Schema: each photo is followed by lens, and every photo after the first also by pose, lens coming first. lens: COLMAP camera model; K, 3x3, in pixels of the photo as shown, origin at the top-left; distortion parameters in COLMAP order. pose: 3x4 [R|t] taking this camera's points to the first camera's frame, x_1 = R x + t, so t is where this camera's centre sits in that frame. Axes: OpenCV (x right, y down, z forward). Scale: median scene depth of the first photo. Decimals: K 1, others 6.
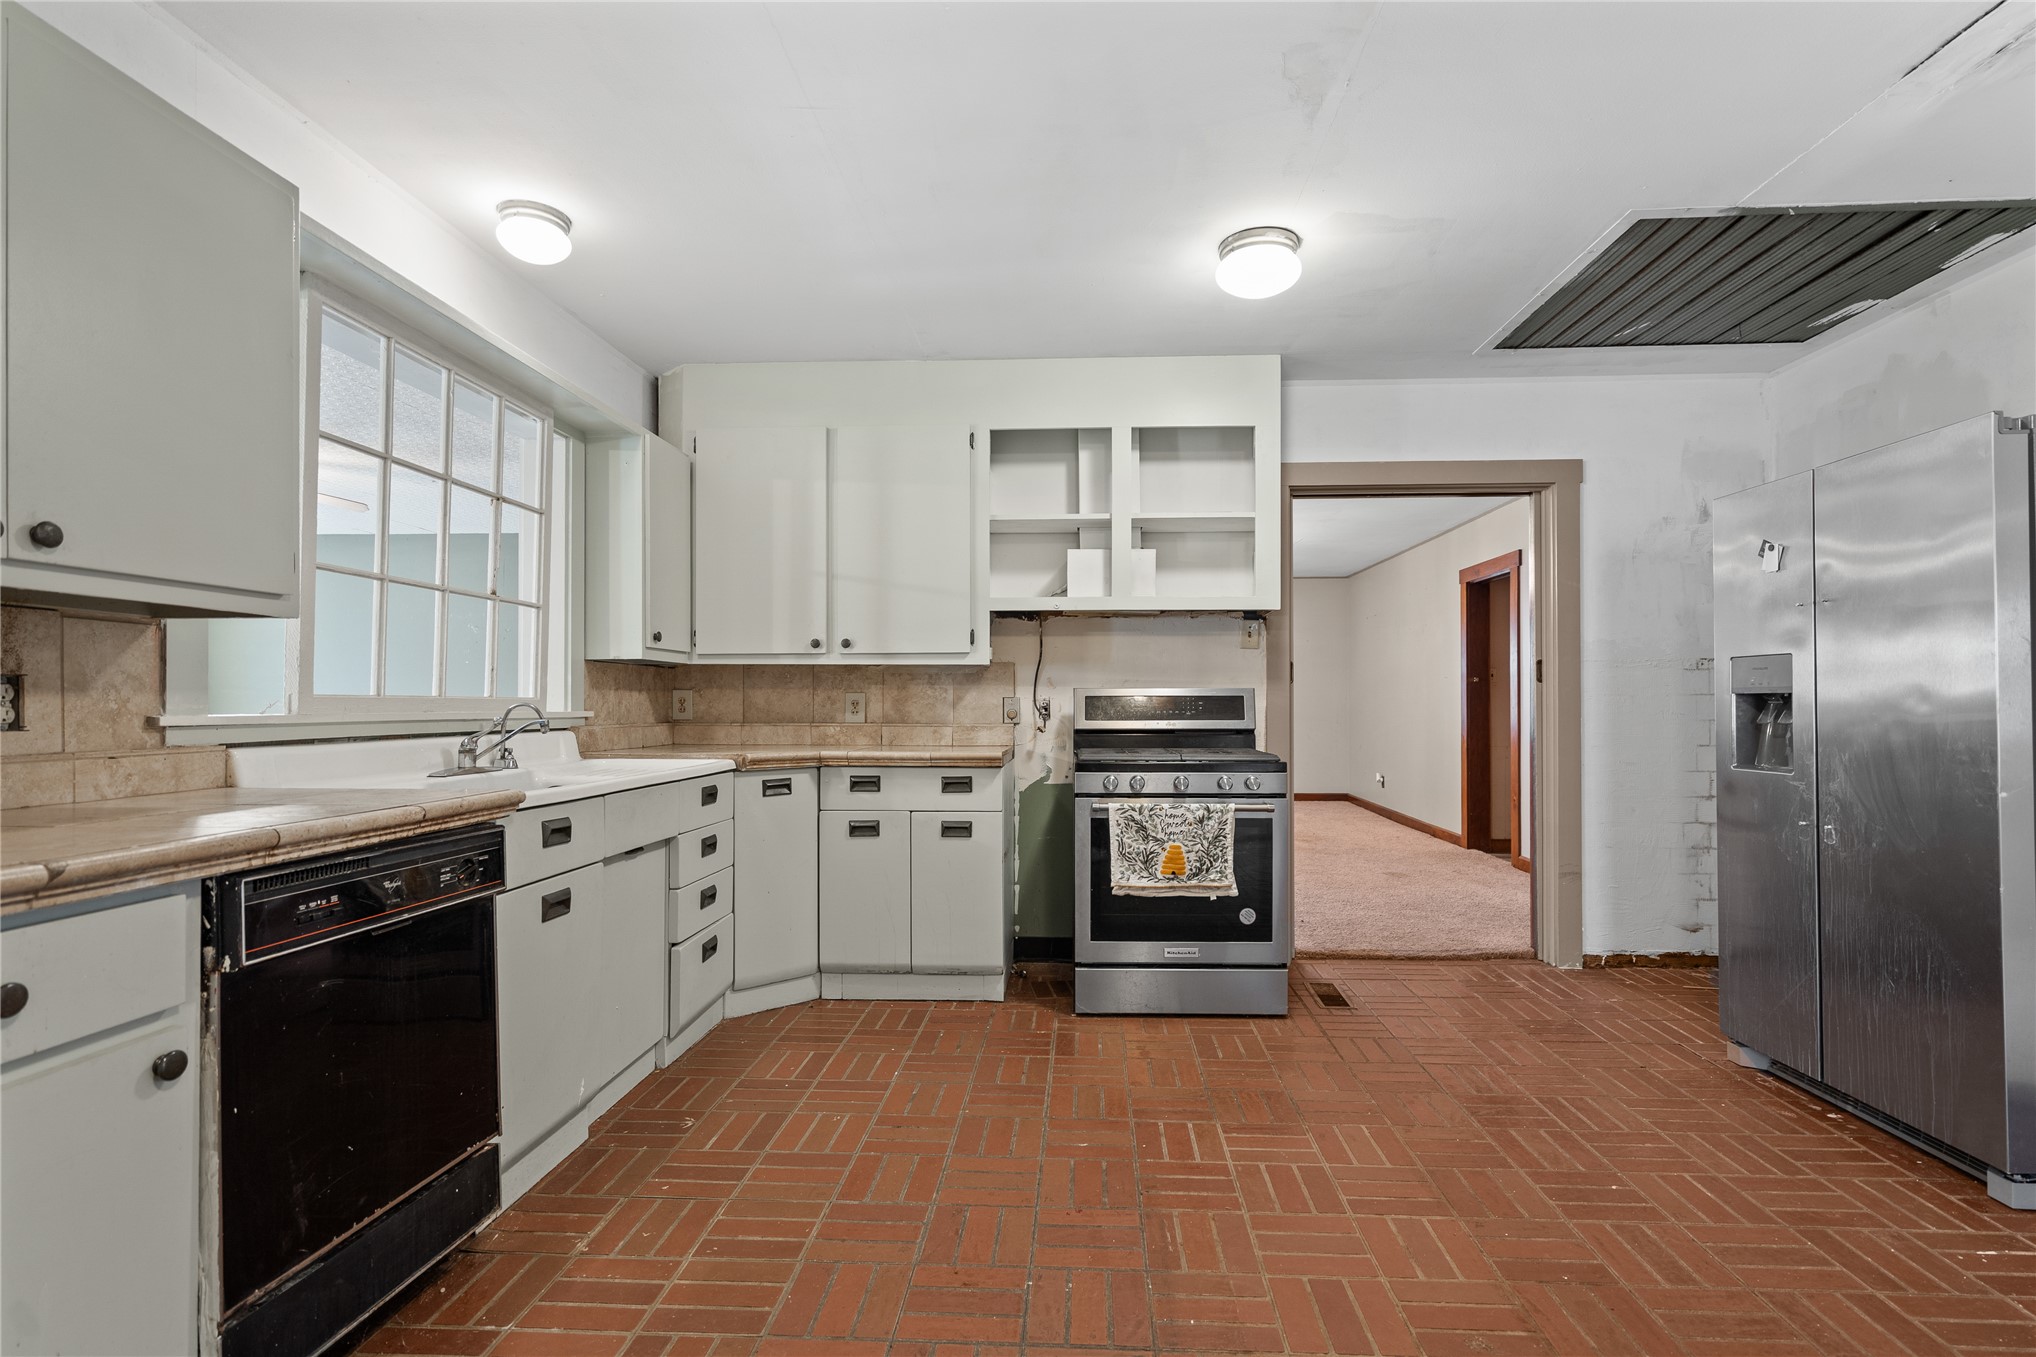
lens RADIAL K [[970.0, 0, 1041.0], [0, 970.0, 702.1], [0, 0, 1]] dist [-0.000422, 0.001243]
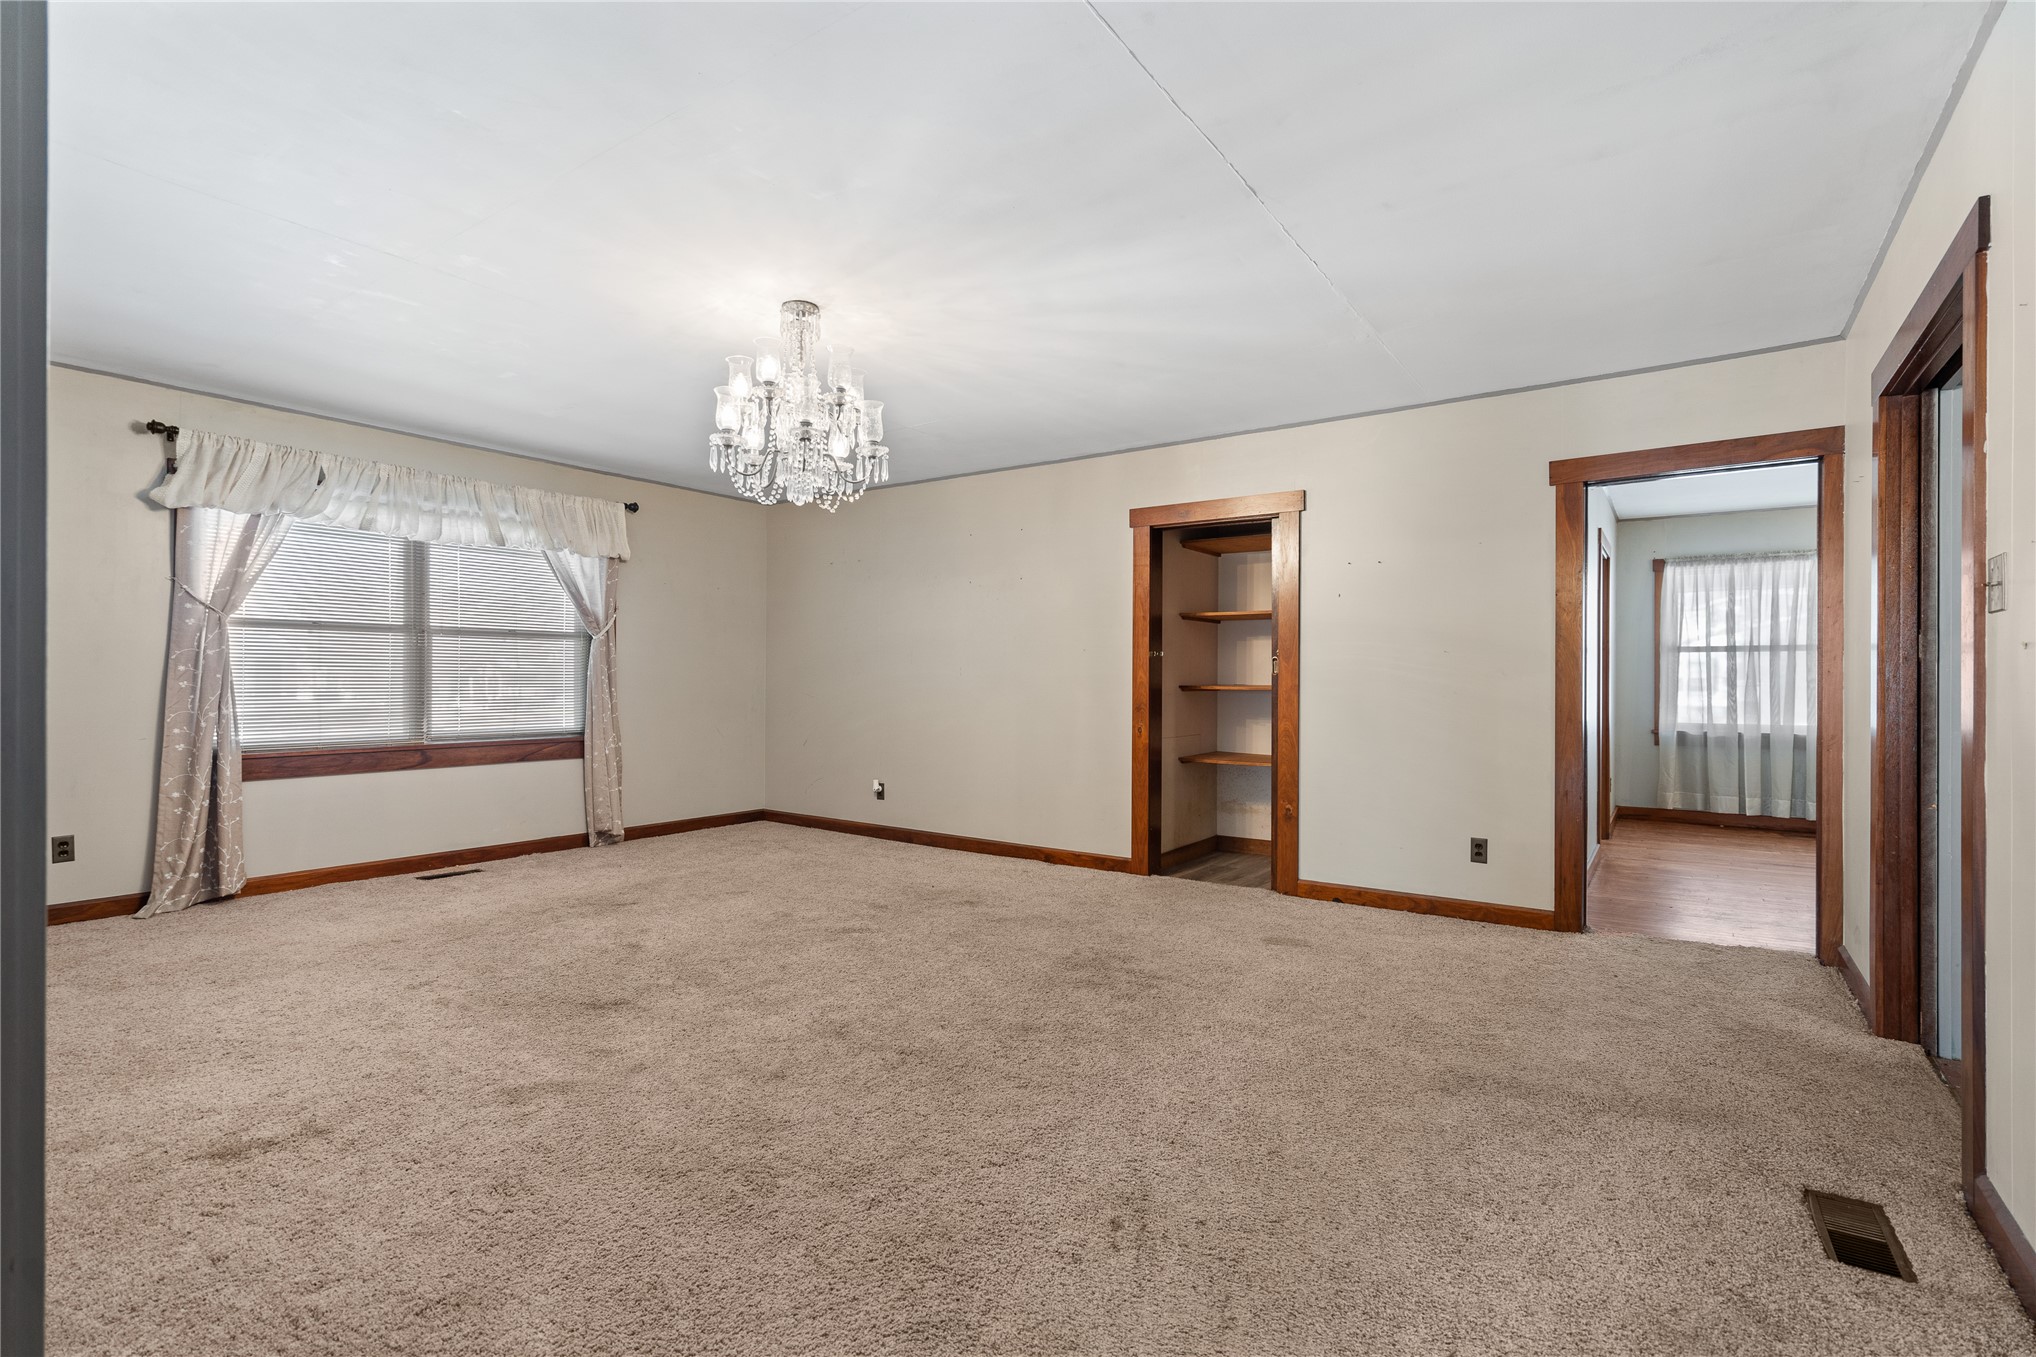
lens RADIAL K [[925.0, 0, 1034.1], [0, 925.0, 674.7], [0, 0, 1]] dist [-0.008069, -0.000173]
pose [[0.530108, 0.011817, 0.847848, -0.475576], [-0.006297, 0.999930, -0.009999, 0.002711], [-0.847907, -0.000038, 0.530145, 1.465555]]
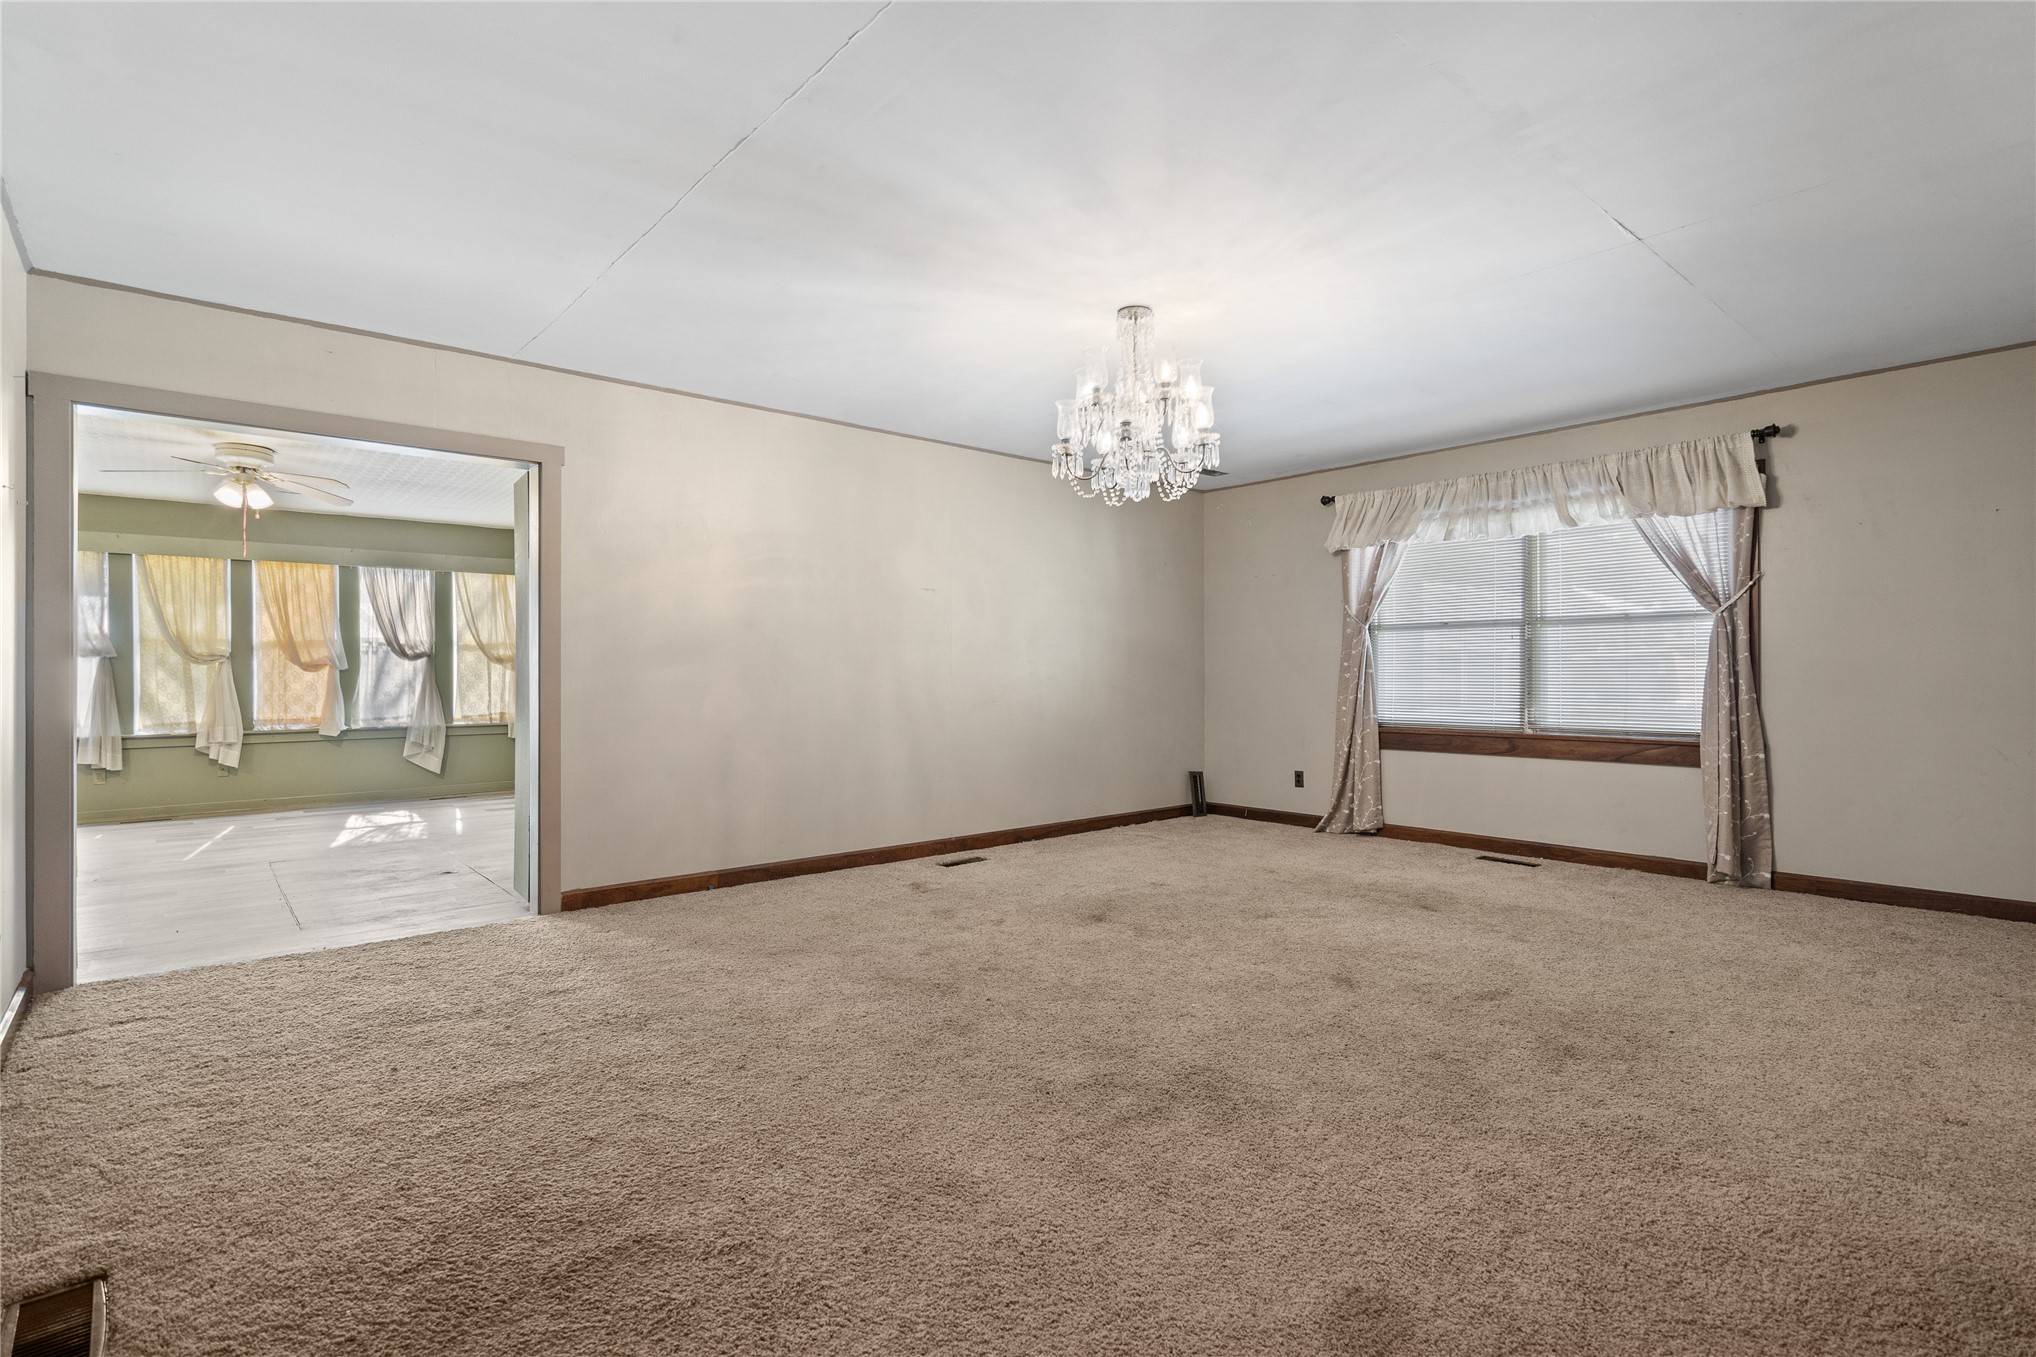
lens RADIAL K [[970.0, 0, 1018.3], [0, 970.0, 690.5], [0, 0, 1]] dist [-0.000422, 0.001243]
pose [[0.693825, 0.011788, -0.720047, 0.900292], [0.002853, 0.999813, 0.019117, 0.001493], [0.720138, -0.015318, 0.693662, 1.358787]]
